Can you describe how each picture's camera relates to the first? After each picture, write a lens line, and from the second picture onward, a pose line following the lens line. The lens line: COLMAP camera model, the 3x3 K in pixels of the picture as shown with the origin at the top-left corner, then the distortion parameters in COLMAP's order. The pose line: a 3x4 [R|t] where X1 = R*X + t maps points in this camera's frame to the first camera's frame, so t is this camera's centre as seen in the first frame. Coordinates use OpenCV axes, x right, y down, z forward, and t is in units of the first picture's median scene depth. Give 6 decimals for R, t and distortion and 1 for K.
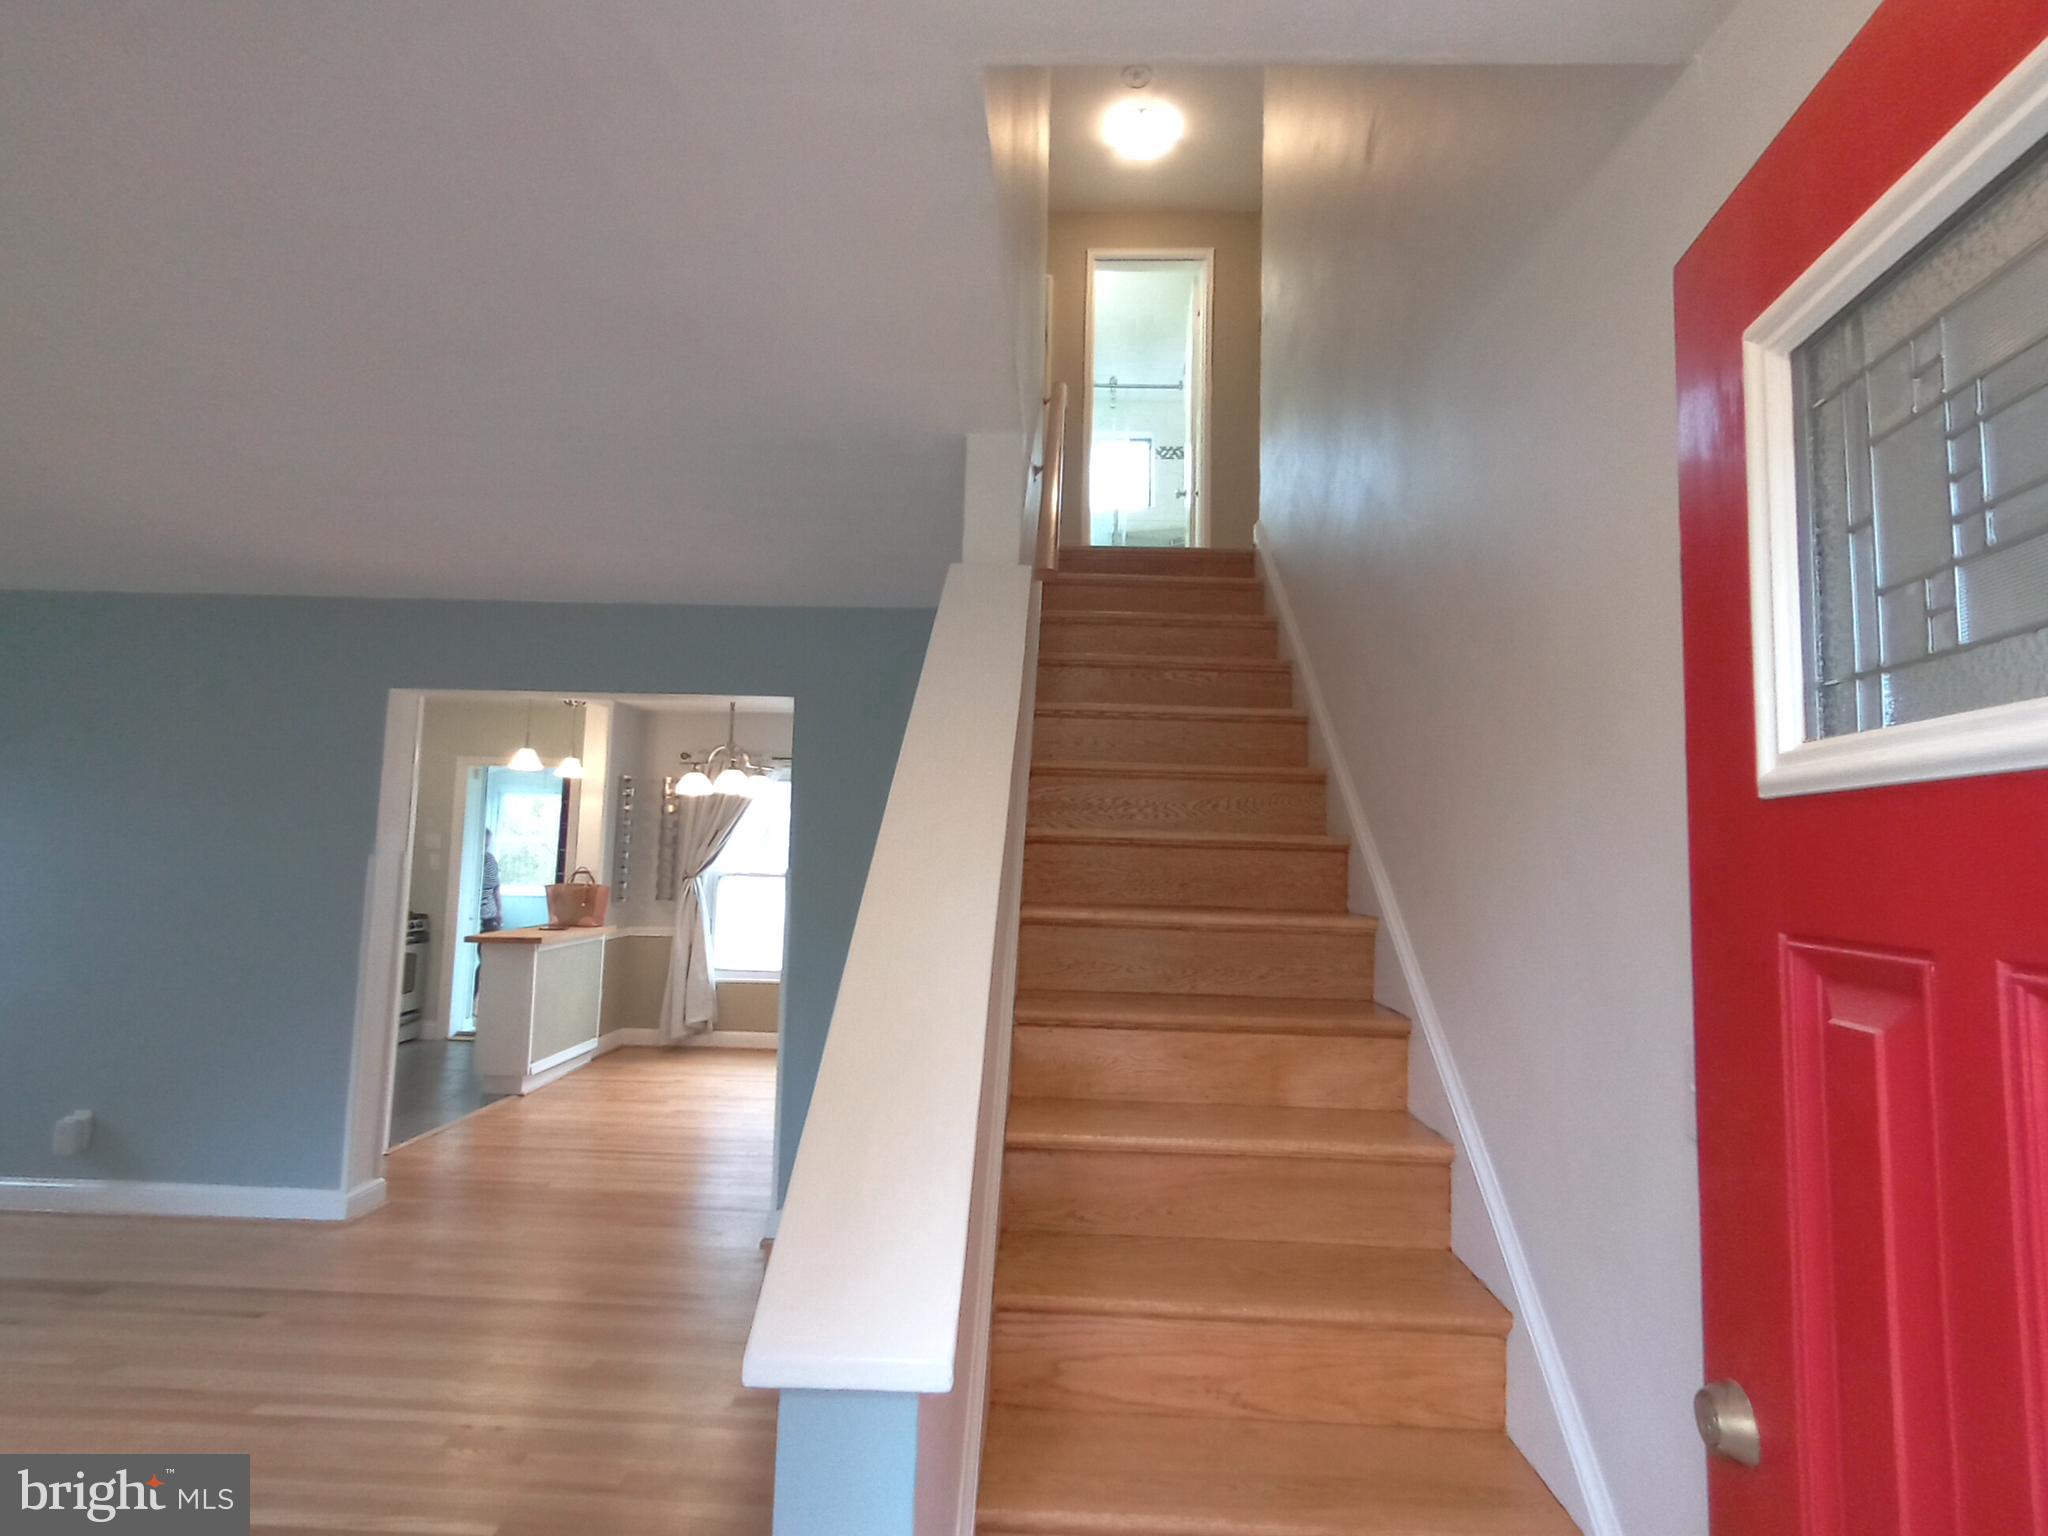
lens RADIAL K [[1009.4, 0, 1020.2], [0, 1009.4, 761.9], [0, 0, 1]] dist [0.004310, -0.003029]
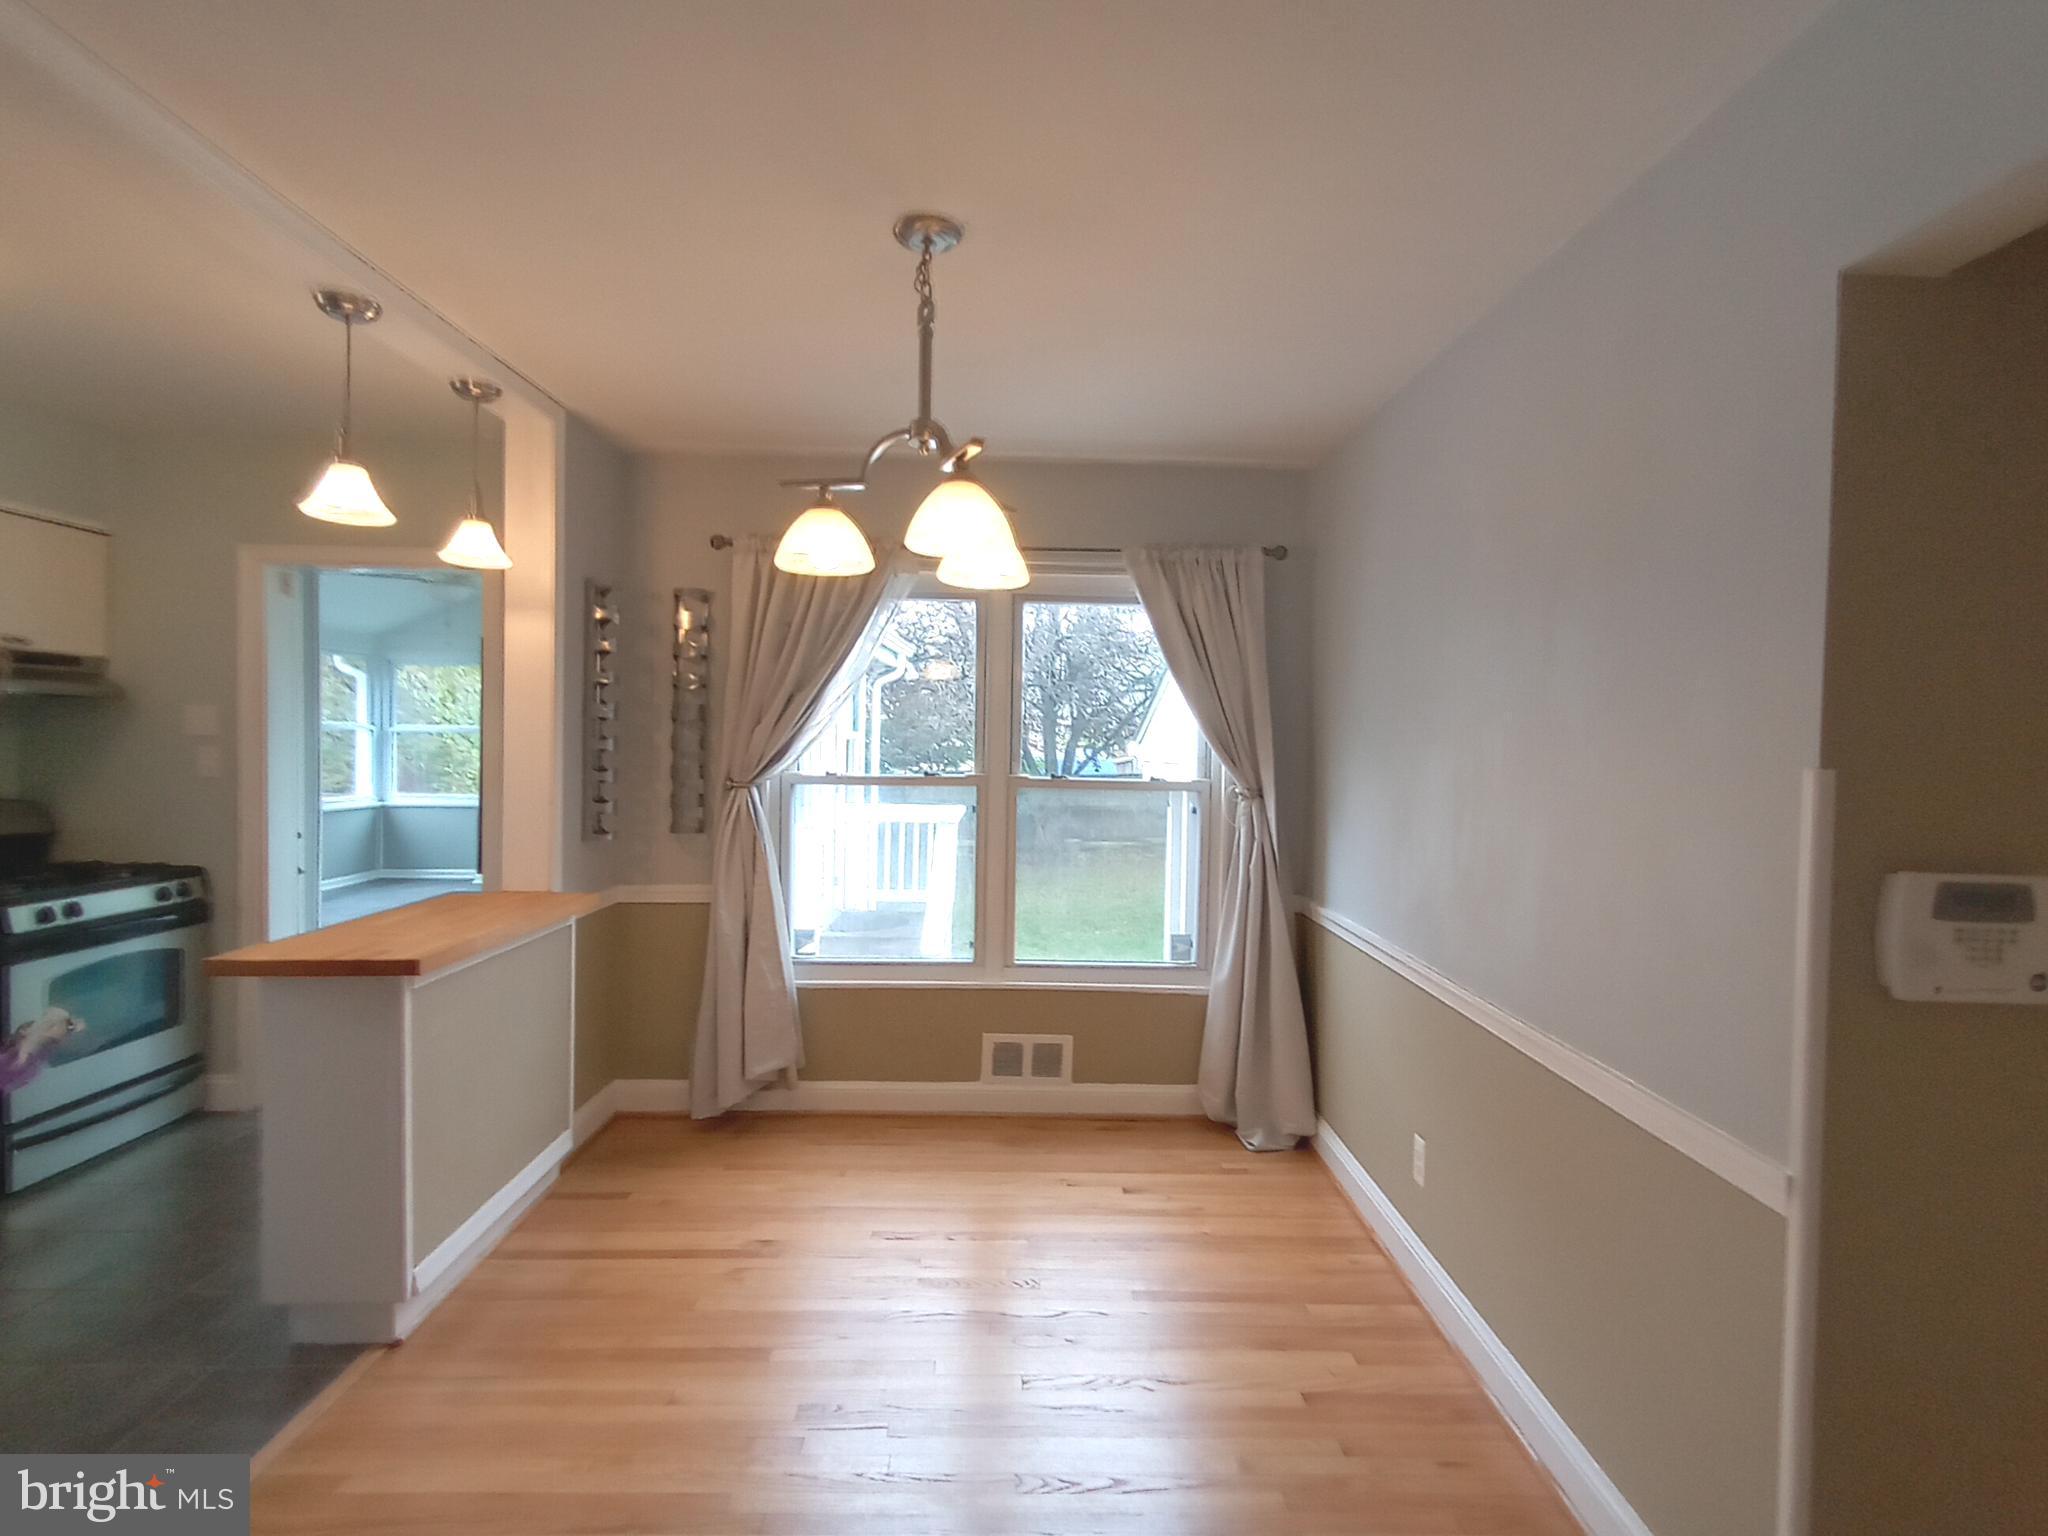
lens RADIAL K [[1009.4, 0, 1030.0], [0, 1009.4, 763.7], [0, 0, 1]] dist [0.004310, -0.003029]
pose [[0.998035, -0.011444, 0.061611, -0.215587], [0.004616, 0.993938, 0.109843, 0.048797], [-0.062495, -0.109343, 0.992038, 0.499086]]
